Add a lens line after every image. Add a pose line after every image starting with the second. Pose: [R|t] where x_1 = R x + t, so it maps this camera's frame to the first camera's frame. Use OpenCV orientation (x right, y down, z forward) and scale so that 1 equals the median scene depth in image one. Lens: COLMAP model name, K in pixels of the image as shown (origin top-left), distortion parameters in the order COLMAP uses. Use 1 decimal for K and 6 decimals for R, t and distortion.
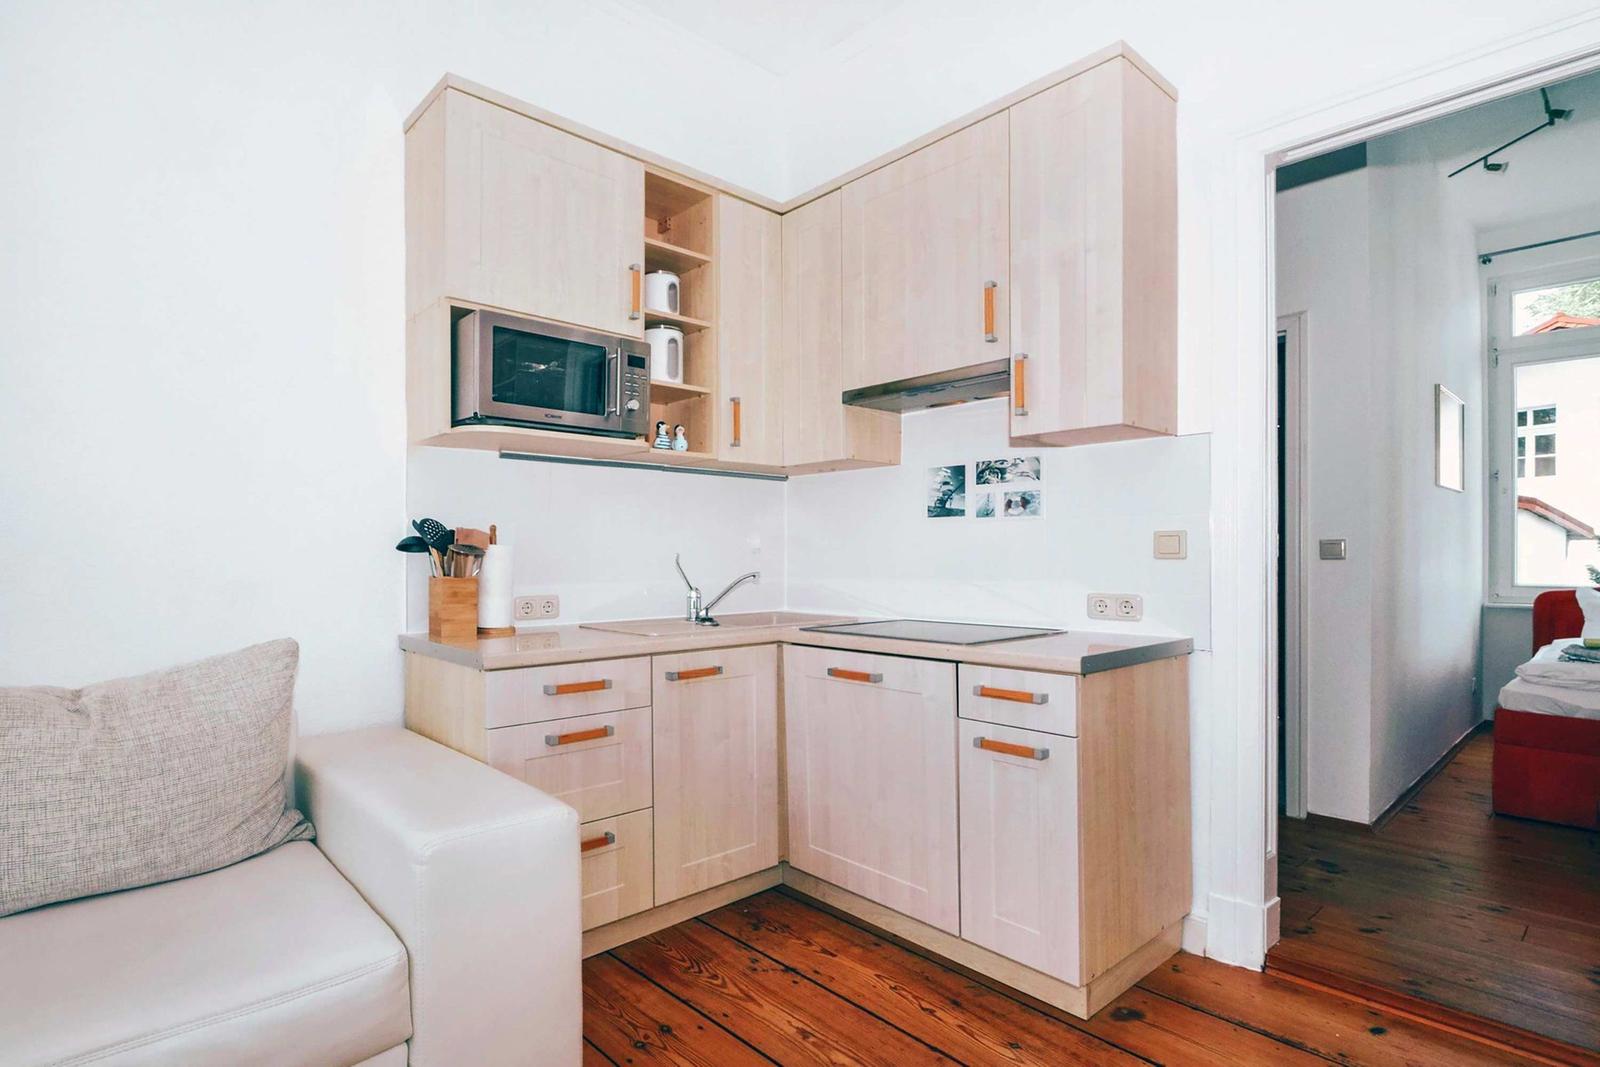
lens RADIAL K [[737.2, 0, 717.3], [0, 737.2, 554.8], [0, 0, 1]] dist [-0.003343, -0.000197]
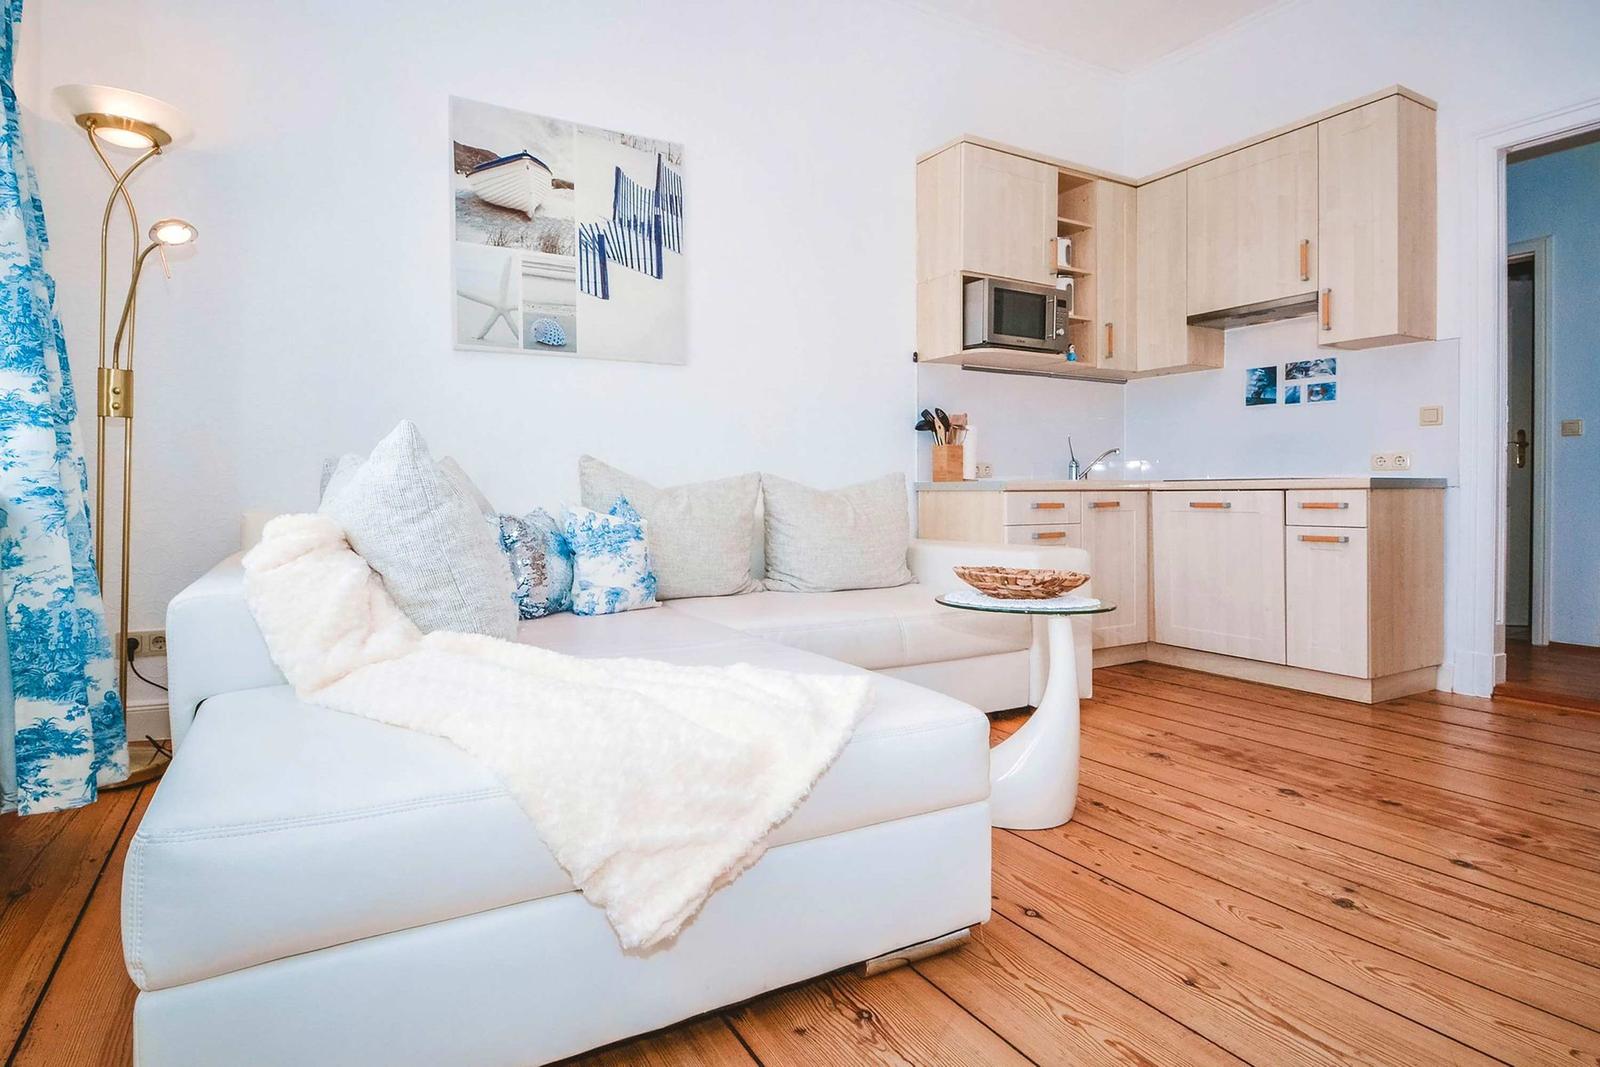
lens RADIAL K [[843.1, 0, 792.0], [0, 843.1, 533.1], [0, 0, 1]] dist [-0.010338, -0.006176]
pose [[0.993467, -0.010971, -0.113594, -0.462894], [0.015884, 0.998973, 0.042431, 0.129949], [0.113012, -0.043958, 0.992621, -0.806187]]
